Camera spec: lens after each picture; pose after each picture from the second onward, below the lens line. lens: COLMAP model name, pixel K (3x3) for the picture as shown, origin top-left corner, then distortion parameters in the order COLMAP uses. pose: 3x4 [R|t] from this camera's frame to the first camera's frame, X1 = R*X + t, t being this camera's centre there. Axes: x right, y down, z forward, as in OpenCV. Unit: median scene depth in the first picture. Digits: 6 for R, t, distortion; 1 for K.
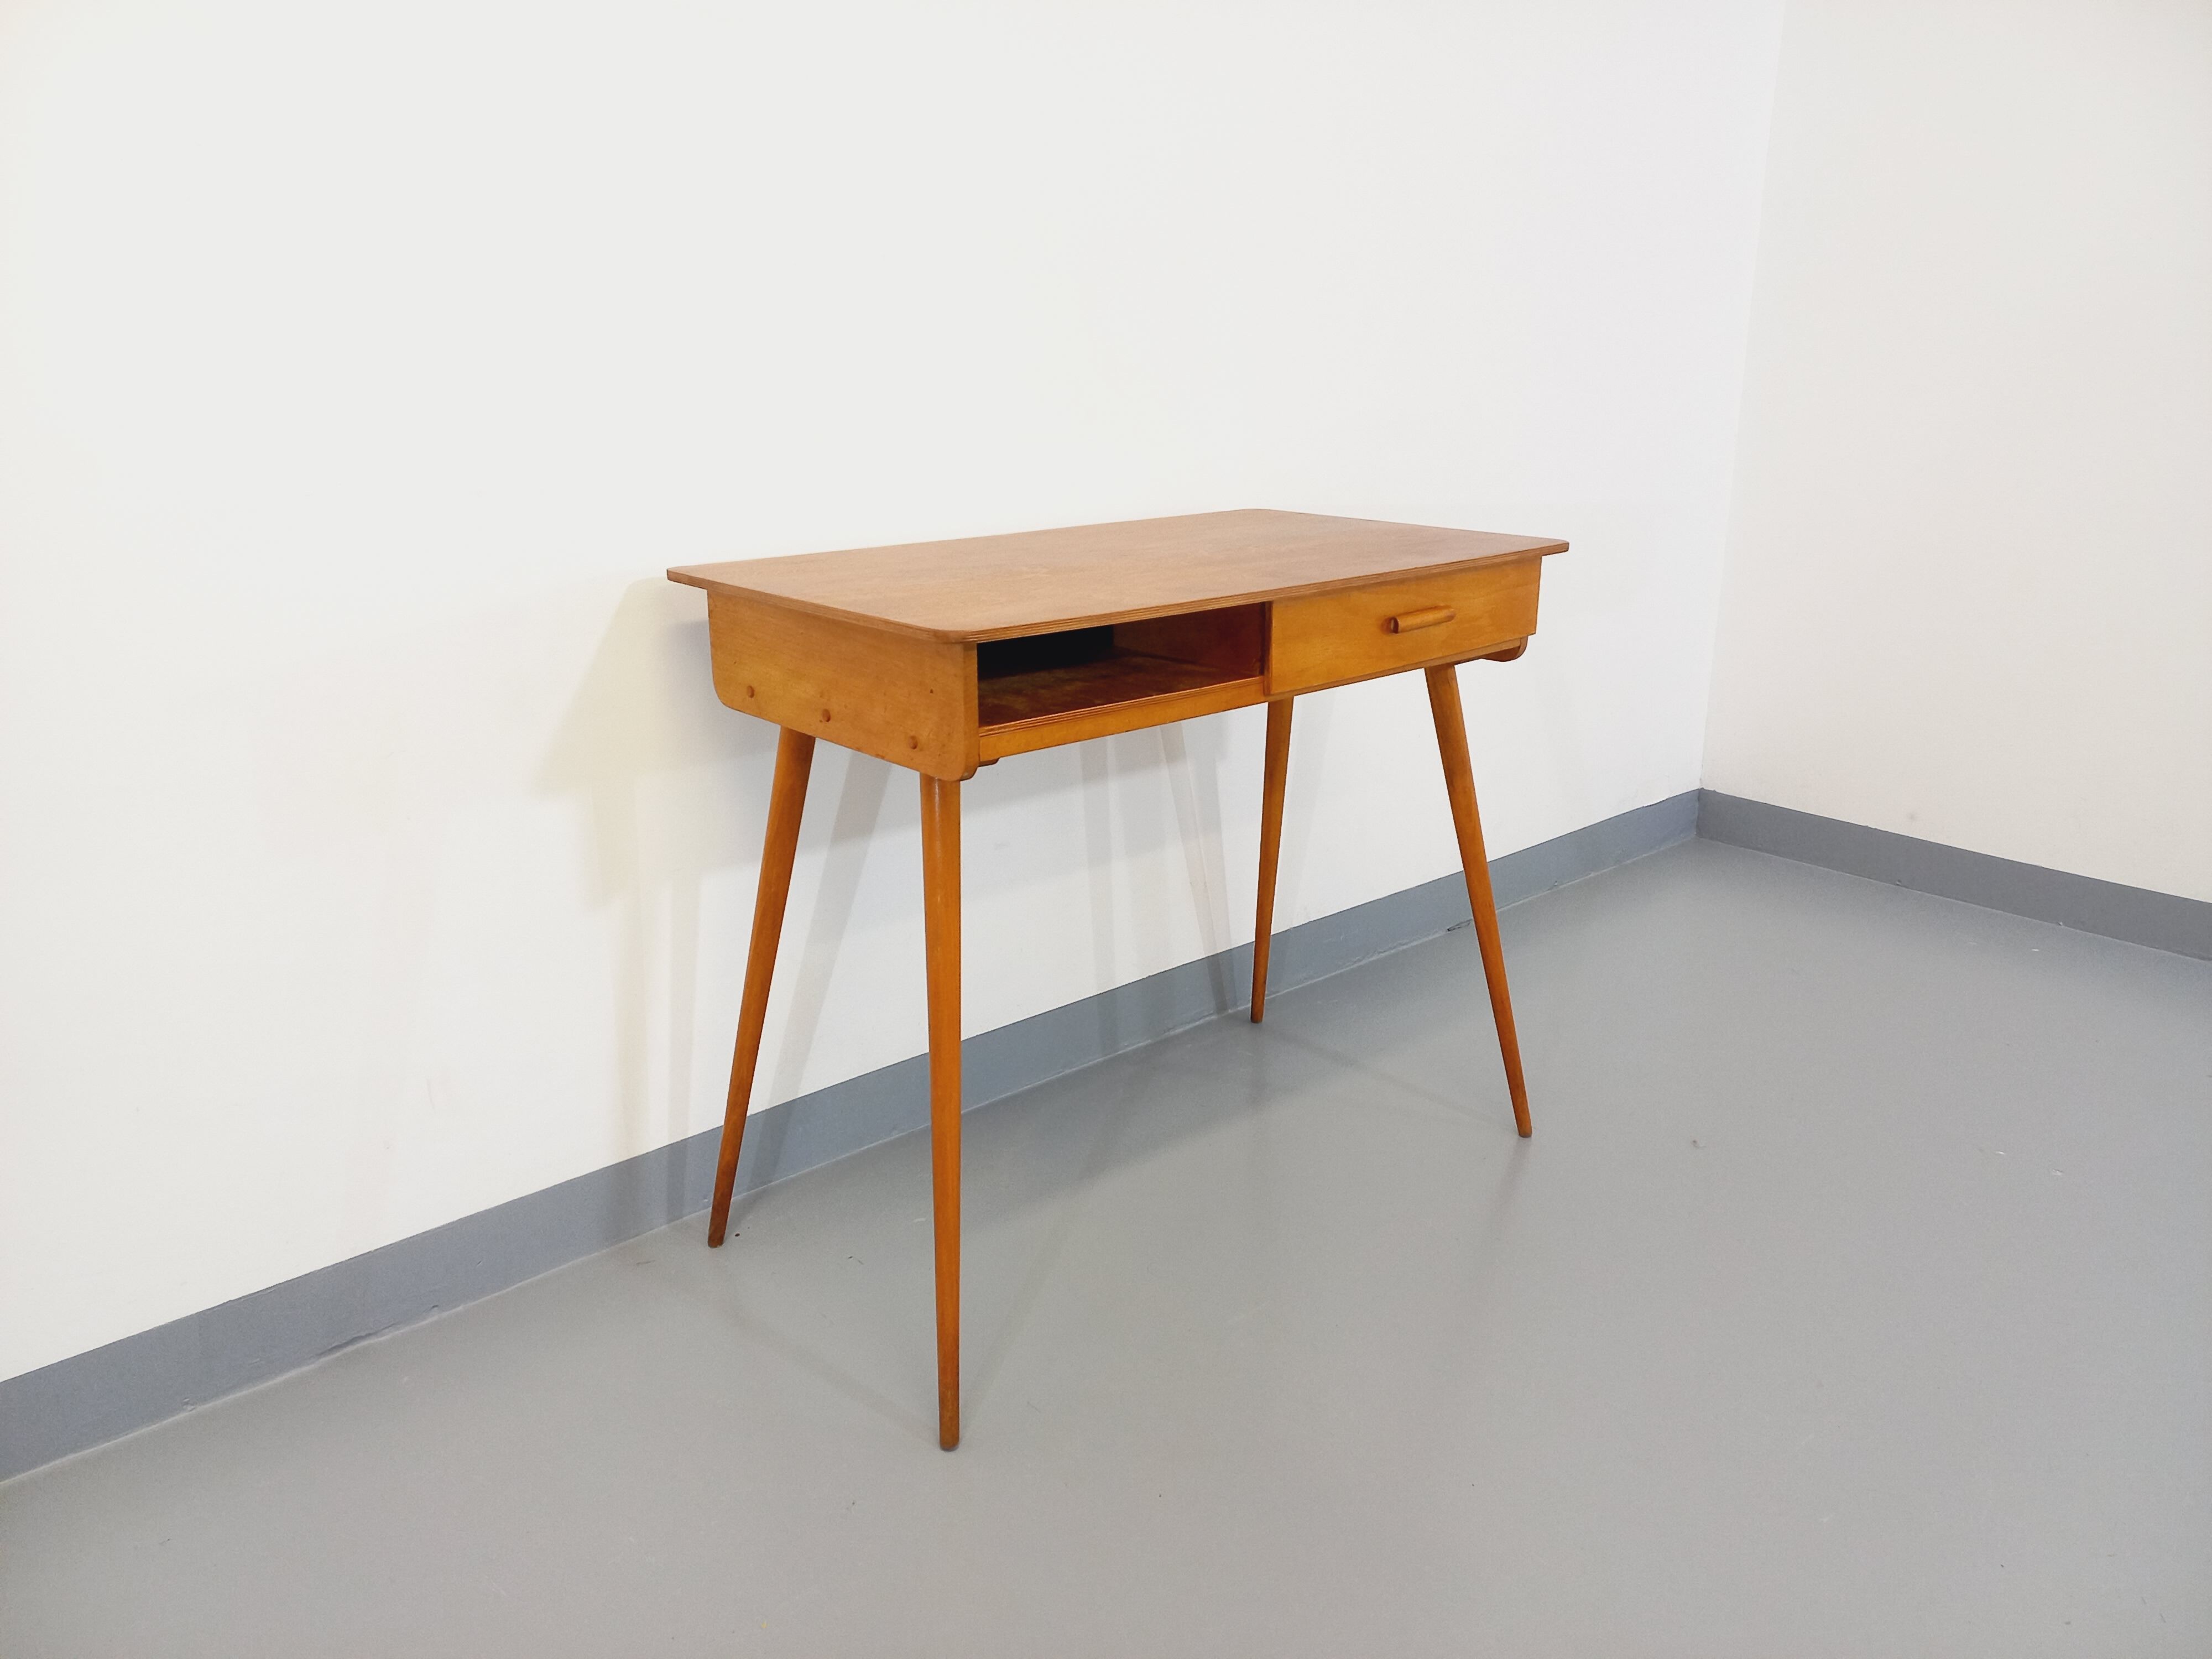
lens RADIAL K [[1626.4, 0, 1111.5], [0, 1626.4, 812.8], [0, 0, 1]] dist [0.053753, -0.038937]
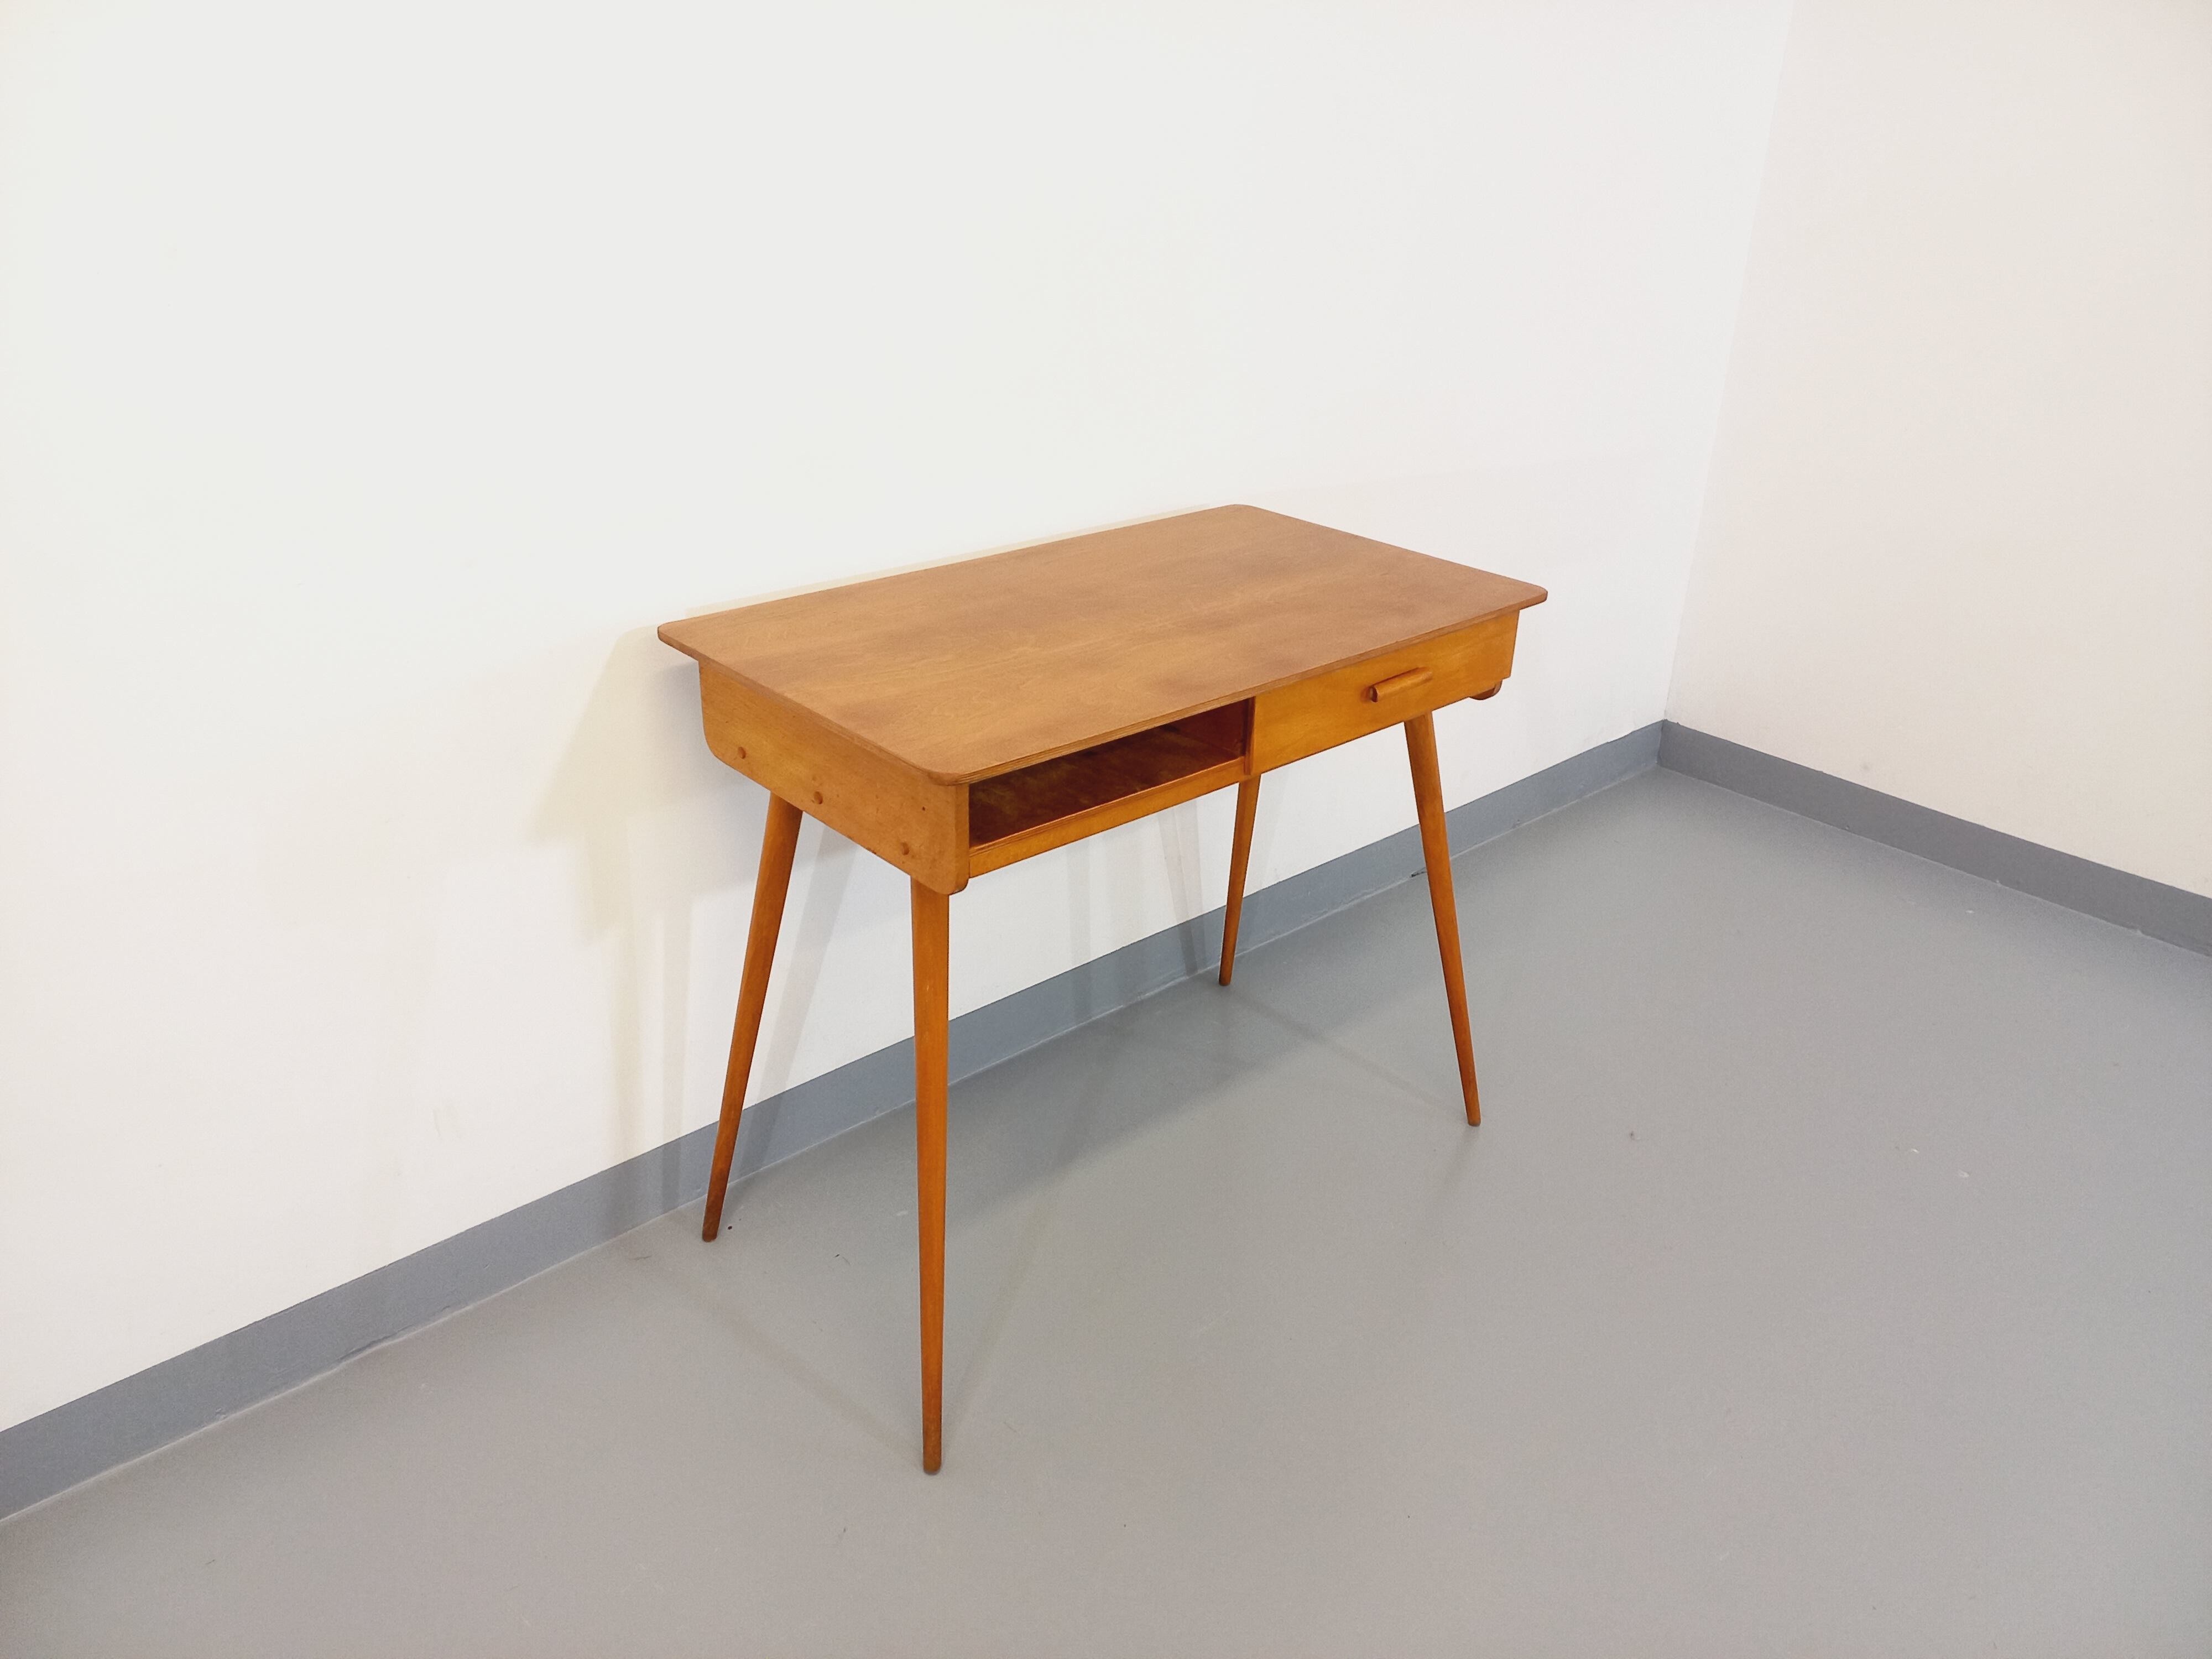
lens RADIAL K [[1626.4, 0, 1119.0], [0, 1626.4, 798.5], [0, 0, 1]] dist [0.053753, -0.038937]
pose [[0.999441, 0.021059, 0.025978, -0.010649], [-0.024435, 0.990221, 0.137352, -0.176037], [-0.022831, -0.137910, 0.990182, -0.017524]]
